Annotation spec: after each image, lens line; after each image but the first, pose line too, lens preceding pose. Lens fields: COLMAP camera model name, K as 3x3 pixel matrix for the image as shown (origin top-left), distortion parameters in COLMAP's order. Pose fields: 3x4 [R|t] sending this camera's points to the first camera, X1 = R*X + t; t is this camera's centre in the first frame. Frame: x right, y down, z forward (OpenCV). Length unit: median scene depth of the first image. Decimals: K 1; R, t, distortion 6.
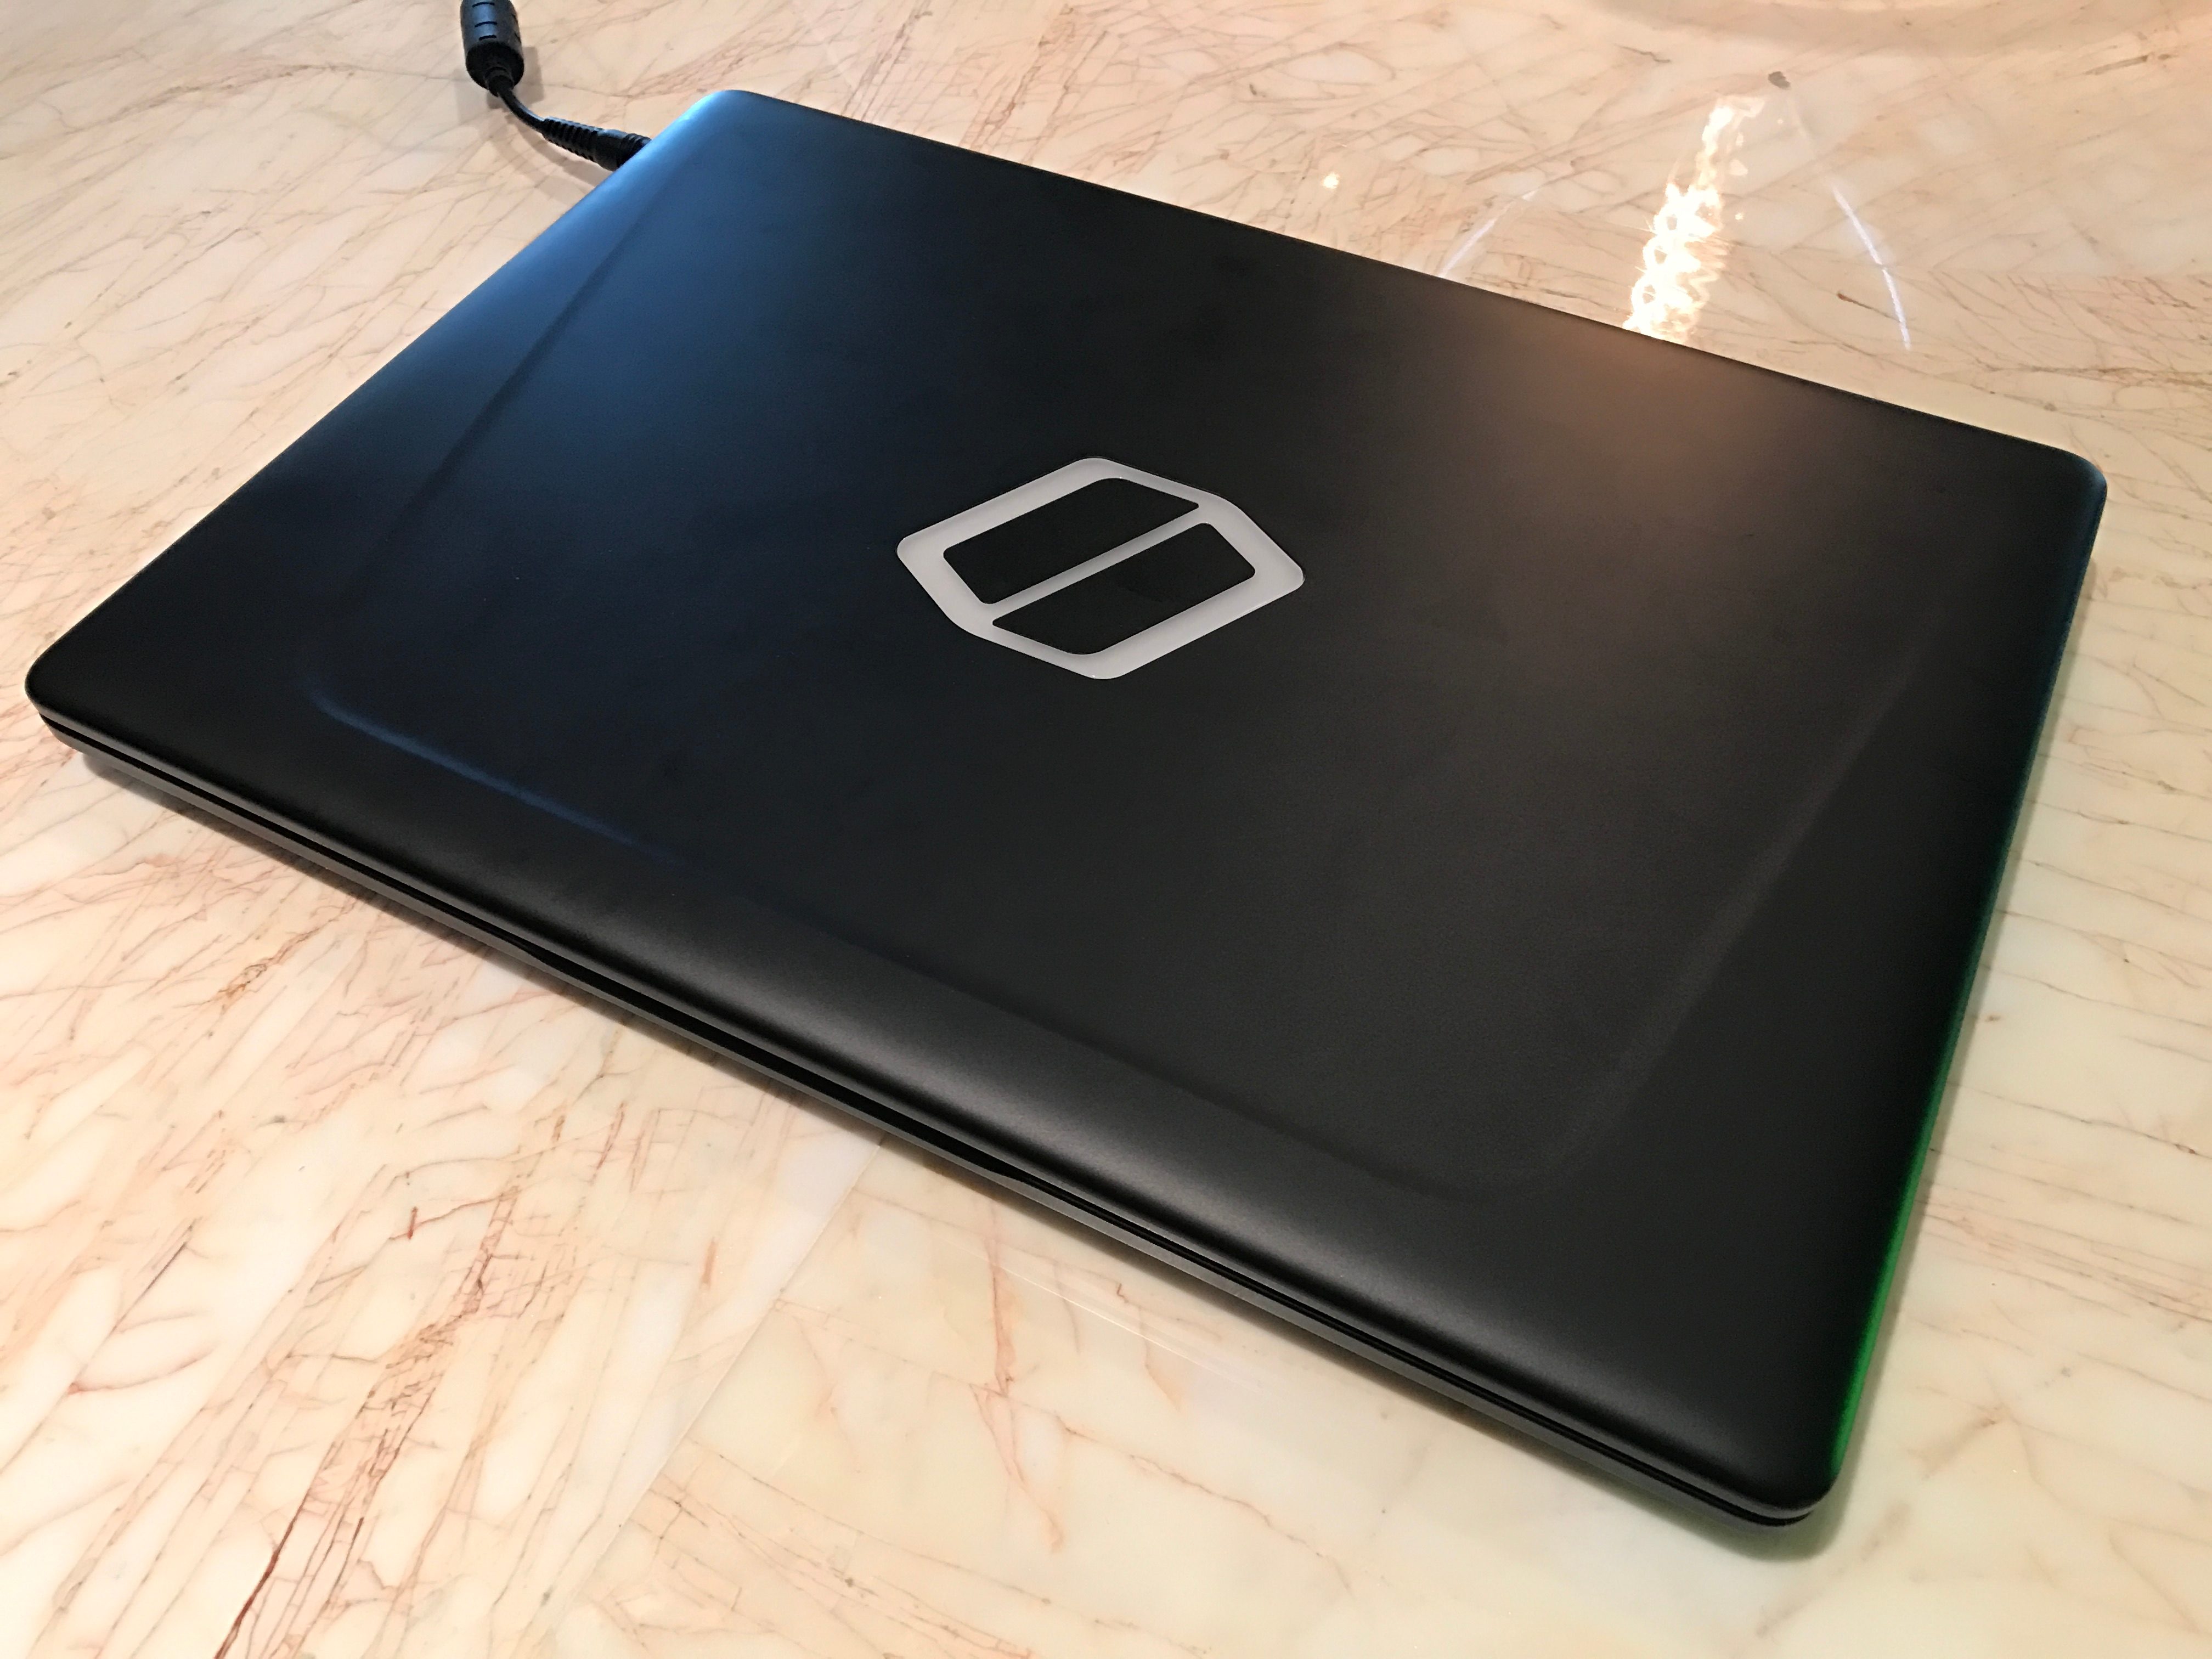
lens RADIAL K [[1789.6, 0, 1107.3], [0, 1789.6, 841.7], [0, 0, 1]] dist [-0.021156, 0.043571]
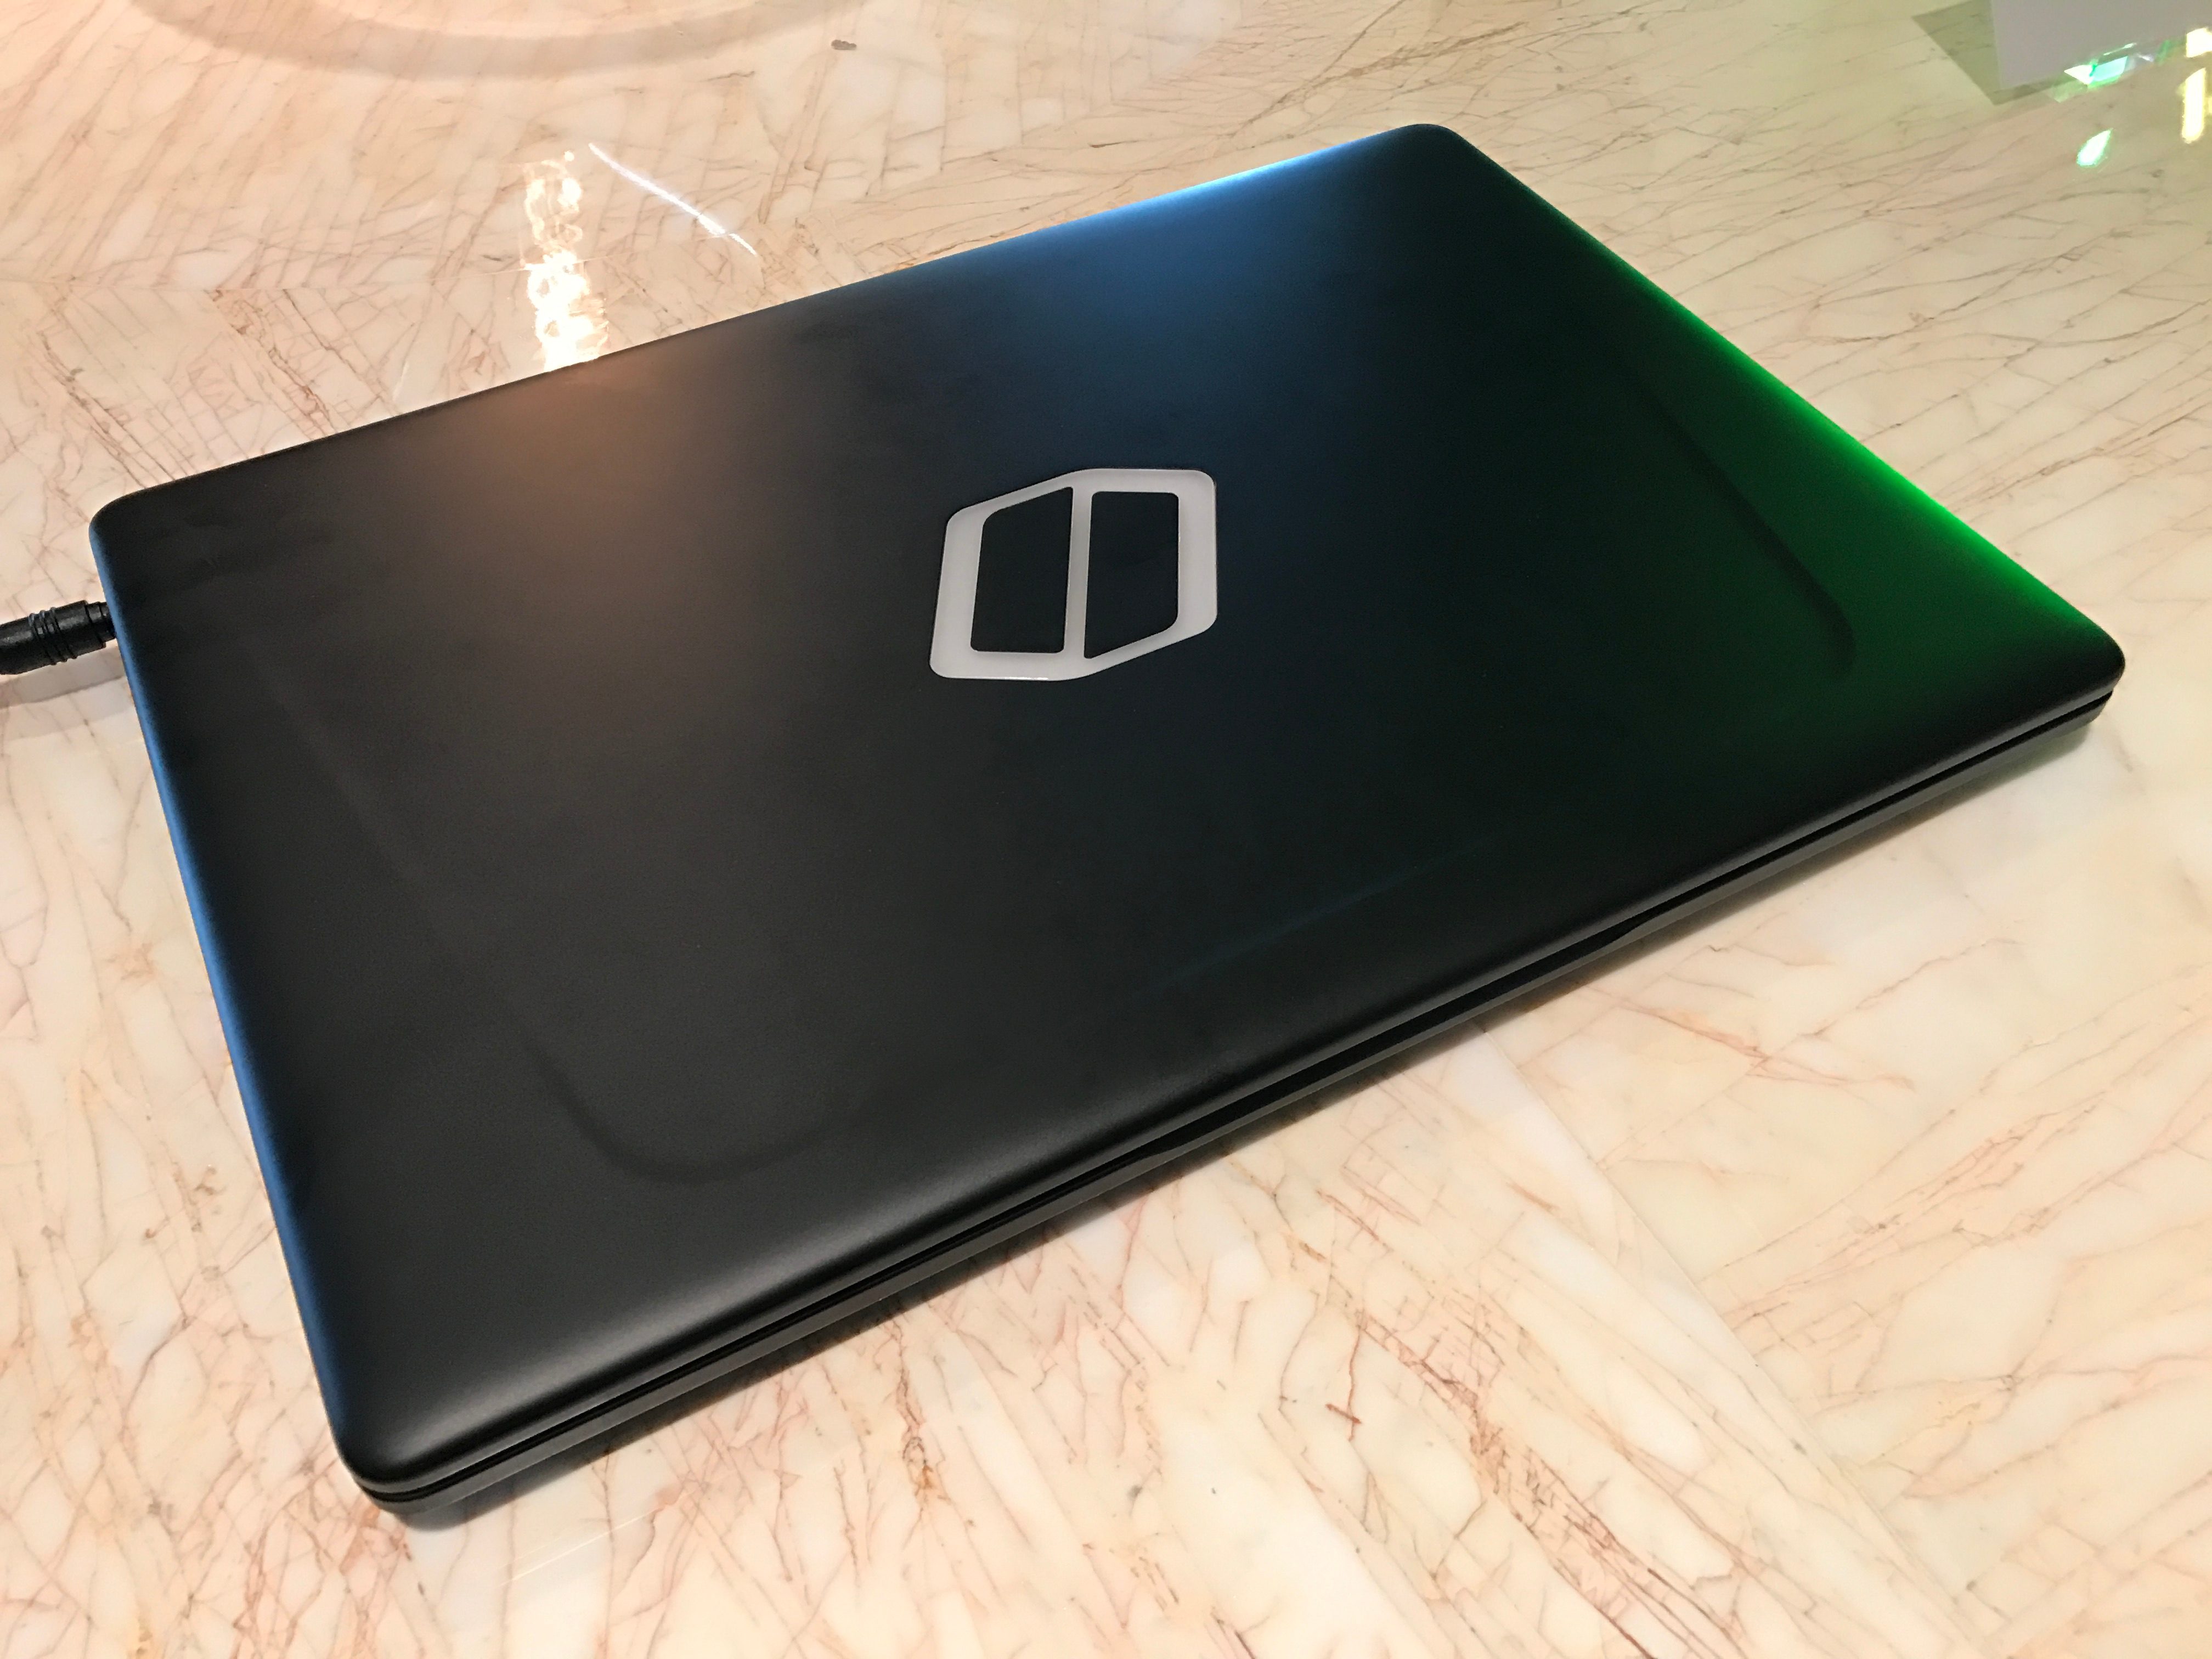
lens RADIAL K [[1789.6, 0, 1097.8], [0, 1789.6, 838.6], [0, 0, 1]] dist [-0.021156, 0.043571]
pose [[0.566684, -0.614412, 0.548969, -0.785670], [0.644999, 0.745389, 0.168435, -0.246722], [-0.512685, 0.258636, 0.818695, 0.229423]]
